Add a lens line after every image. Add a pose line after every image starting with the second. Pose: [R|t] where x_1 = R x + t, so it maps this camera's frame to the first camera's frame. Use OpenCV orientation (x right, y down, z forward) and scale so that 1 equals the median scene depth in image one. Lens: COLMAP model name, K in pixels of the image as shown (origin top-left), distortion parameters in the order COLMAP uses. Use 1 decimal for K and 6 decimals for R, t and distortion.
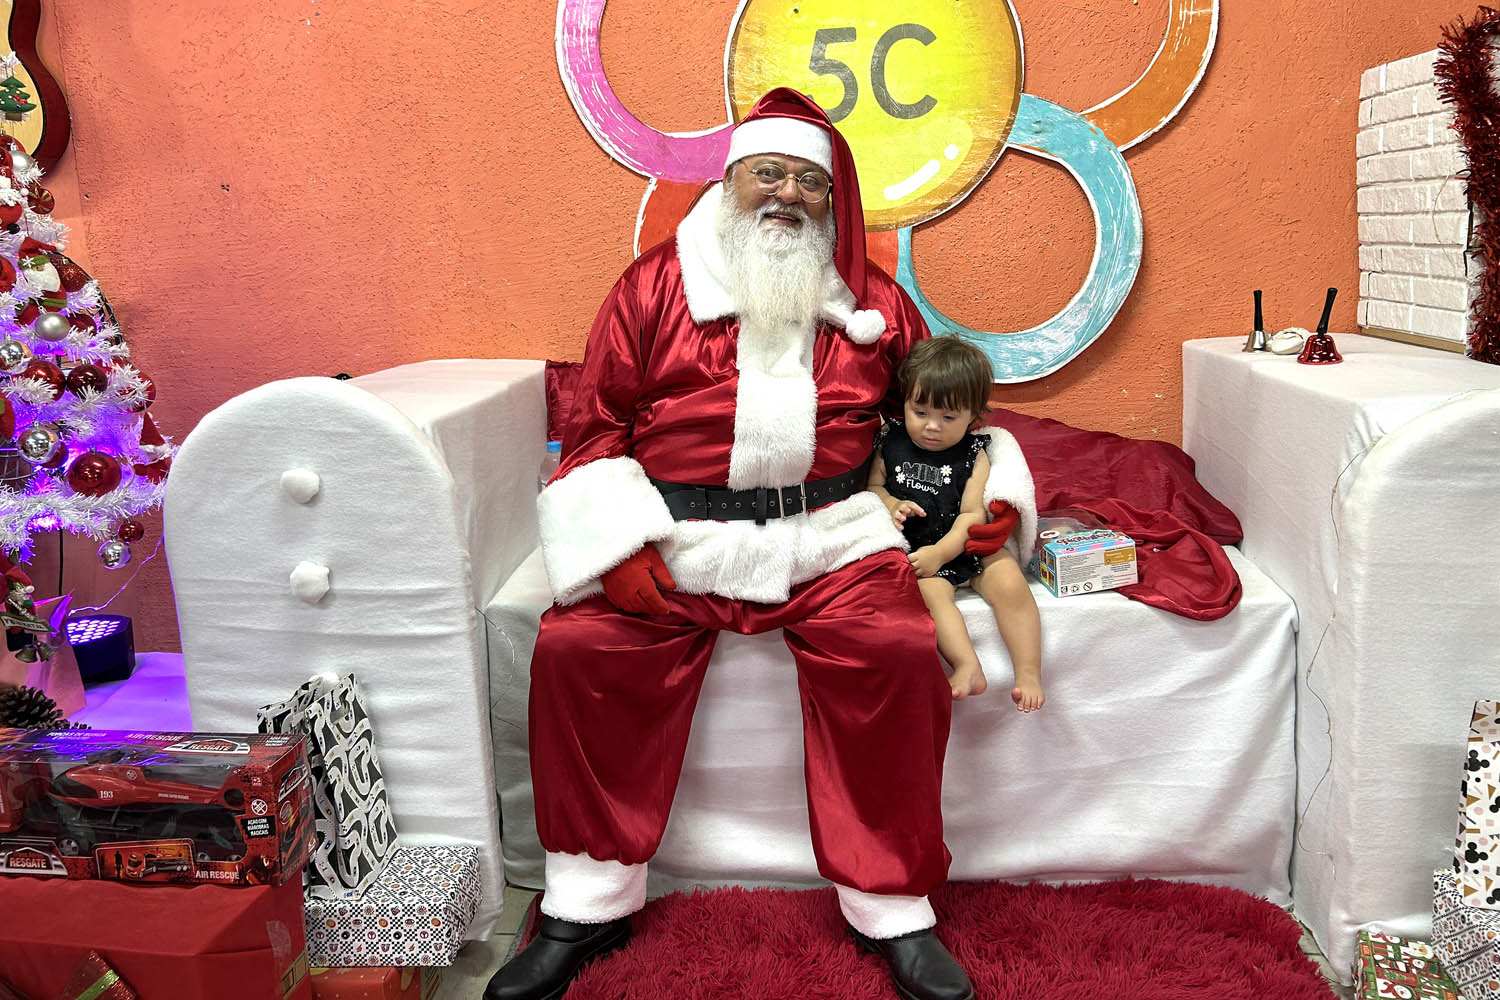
lens RADIAL K [[1132.9, 0, 735.1], [0, 1132.9, 421.1], [0, 0, 1]] dist [-0.004205, -0.004340]
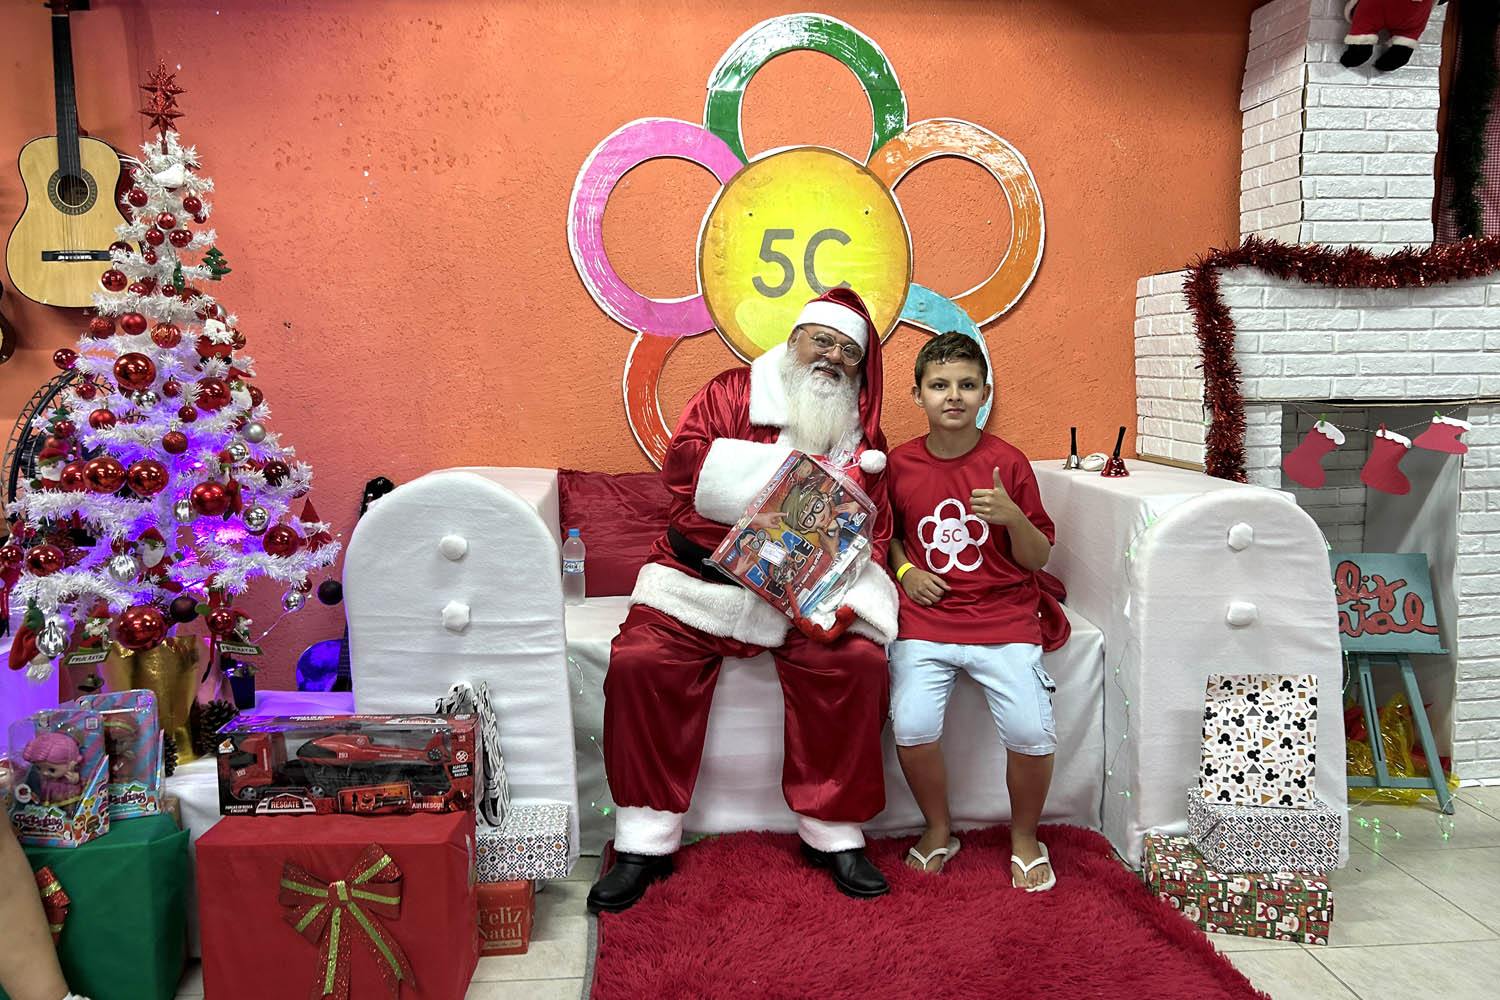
lens RADIAL K [[1132.9, 0, 731.7], [0, 1132.9, 499.6], [0, 0, 1]] dist [-0.004205, -0.004340]
pose [[0.985877, 0.013266, 0.166947, -0.244545], [-0.005865, 0.998981, -0.044745, 0.051432], [-0.167371, 0.043134, 0.984950, -0.409298]]
